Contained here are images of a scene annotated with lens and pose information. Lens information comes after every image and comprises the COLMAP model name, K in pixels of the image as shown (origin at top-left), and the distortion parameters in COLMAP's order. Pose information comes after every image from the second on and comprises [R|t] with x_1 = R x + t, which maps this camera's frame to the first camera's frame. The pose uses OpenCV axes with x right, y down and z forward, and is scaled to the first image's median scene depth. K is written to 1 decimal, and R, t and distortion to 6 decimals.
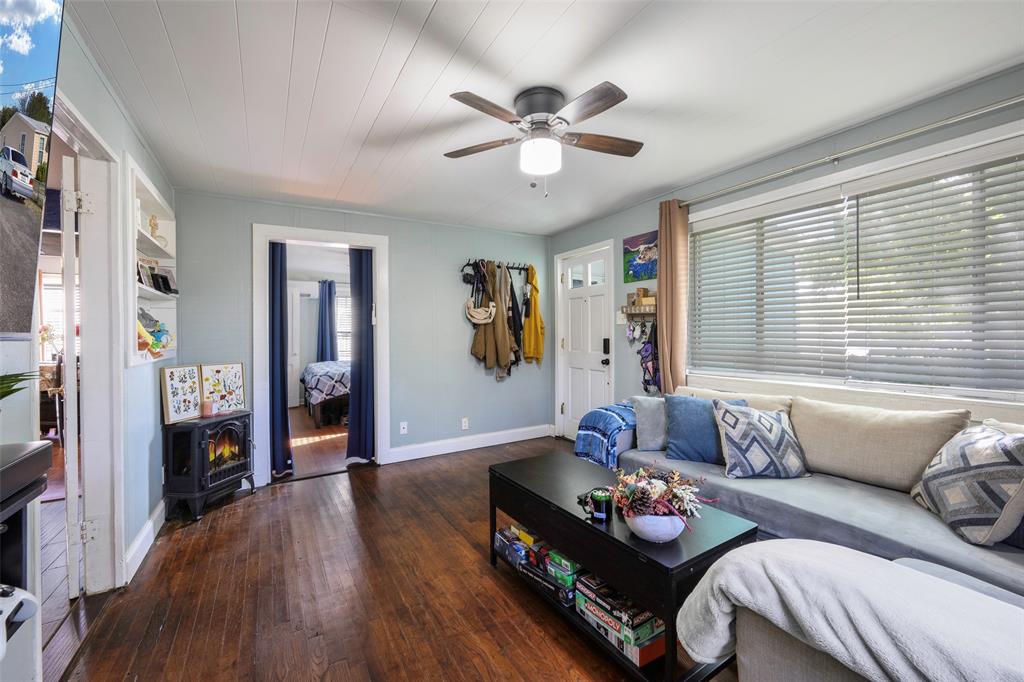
lens RADIAL K [[401.2, 0, 512.2], [0, 401.2, 337.8], [0, 0, 1]] dist [0.000012, 0.000000]
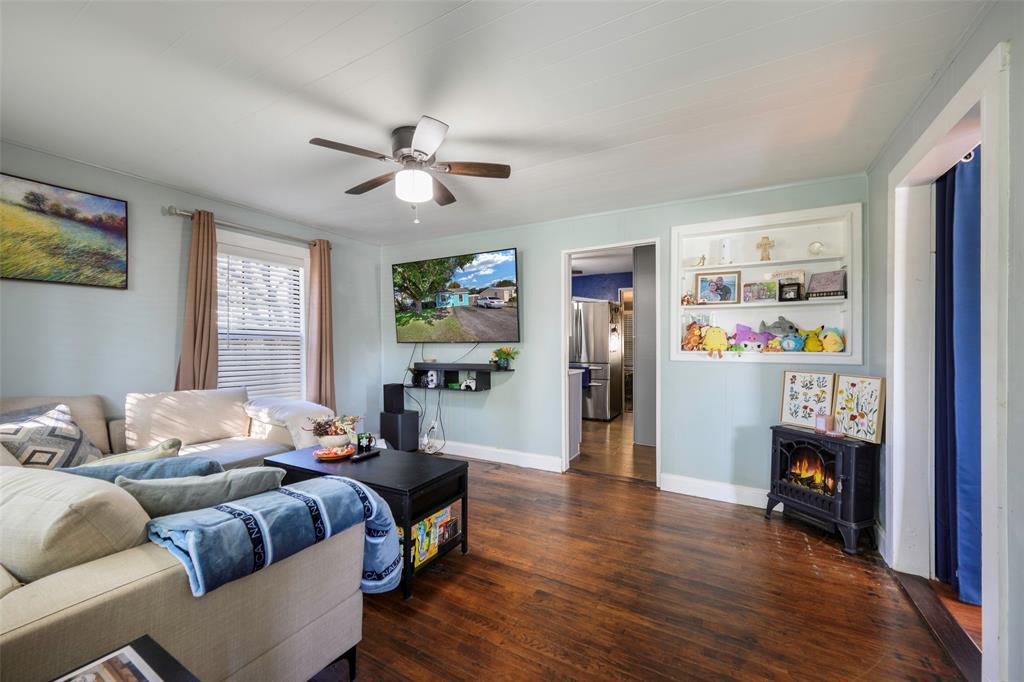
lens RADIAL K [[401.2, 0, 511.6], [0, 401.2, 342.7], [0, 0, 1]] dist [0.000012, 0.000000]
pose [[-0.877696, -0.000589, -0.479217, 0.270054], [-0.002903, 0.999987, 0.004088, -0.001984], [0.479208, 0.004979, -0.877687, 1.471687]]
